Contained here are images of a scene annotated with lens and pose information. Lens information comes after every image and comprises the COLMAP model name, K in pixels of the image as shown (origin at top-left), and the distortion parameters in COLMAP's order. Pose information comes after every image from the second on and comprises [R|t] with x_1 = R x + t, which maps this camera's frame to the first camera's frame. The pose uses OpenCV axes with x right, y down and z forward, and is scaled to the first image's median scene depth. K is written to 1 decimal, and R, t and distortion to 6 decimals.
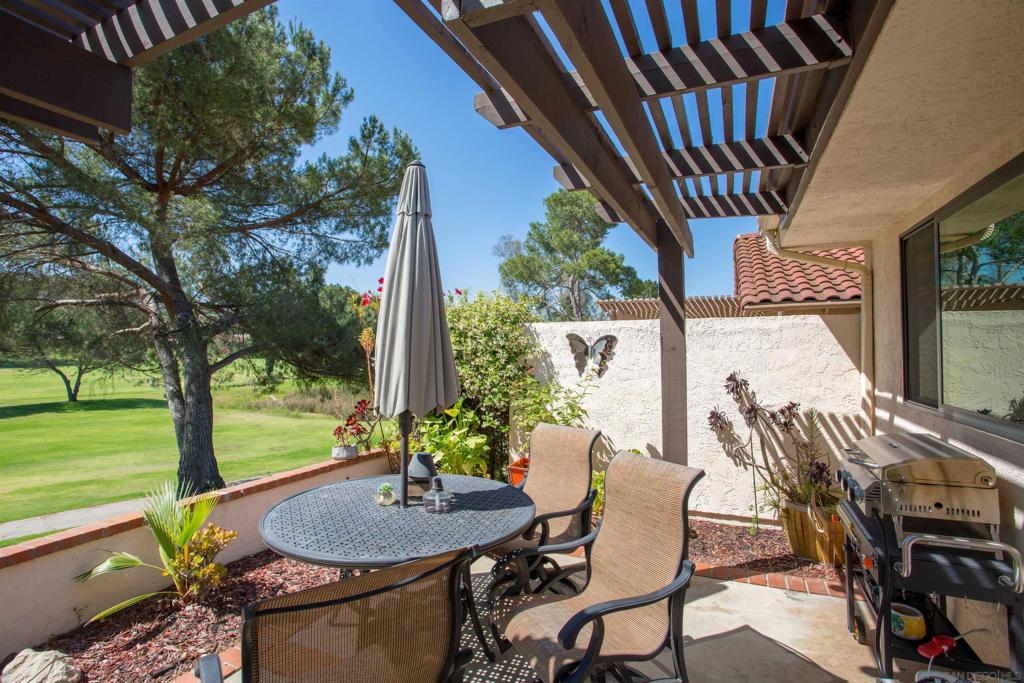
lens RADIAL K [[491.2, 0, 505.8], [0, 491.2, 340.4], [0, 0, 1]] dist [-0.073029, 0.028101]
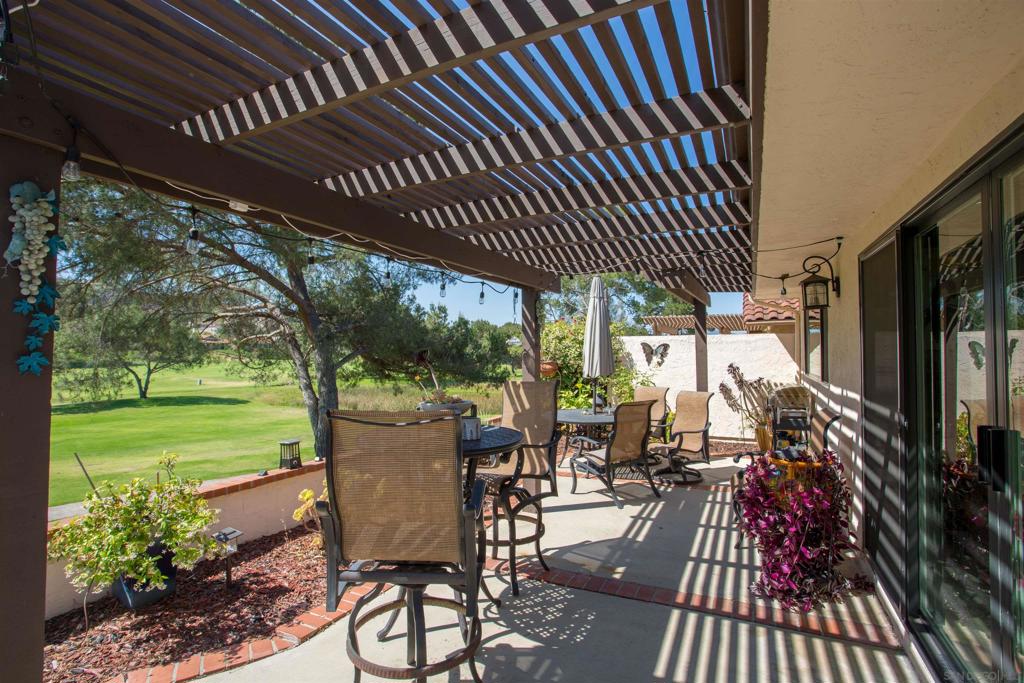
lens RADIAL K [[491.2, 0, 505.8], [0, 491.2, 340.4], [0, 0, 1]] dist [-0.073029, 0.028101]
pose [[0.999338, -0.001646, -0.036333, -0.112320], [0.001563, 0.999996, -0.002307, -0.006640], [0.036337, 0.002249, 0.999337, -0.299717]]
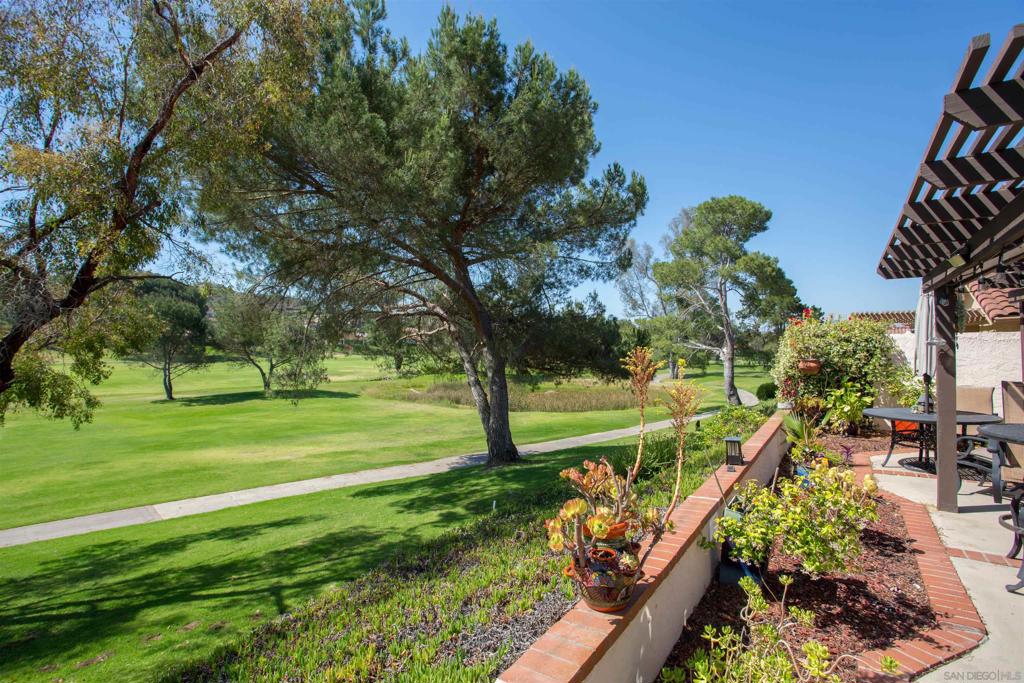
lens RADIAL K [[491.2, 0, 505.8], [0, 491.2, 340.4], [0, 0, 1]] dist [-0.073029, 0.028101]
pose [[0.983060, -0.003933, -0.183244, -0.368862], [0.005112, 0.999969, 0.005961, -0.011259], [0.183215, -0.006797, 0.983049, -0.340868]]
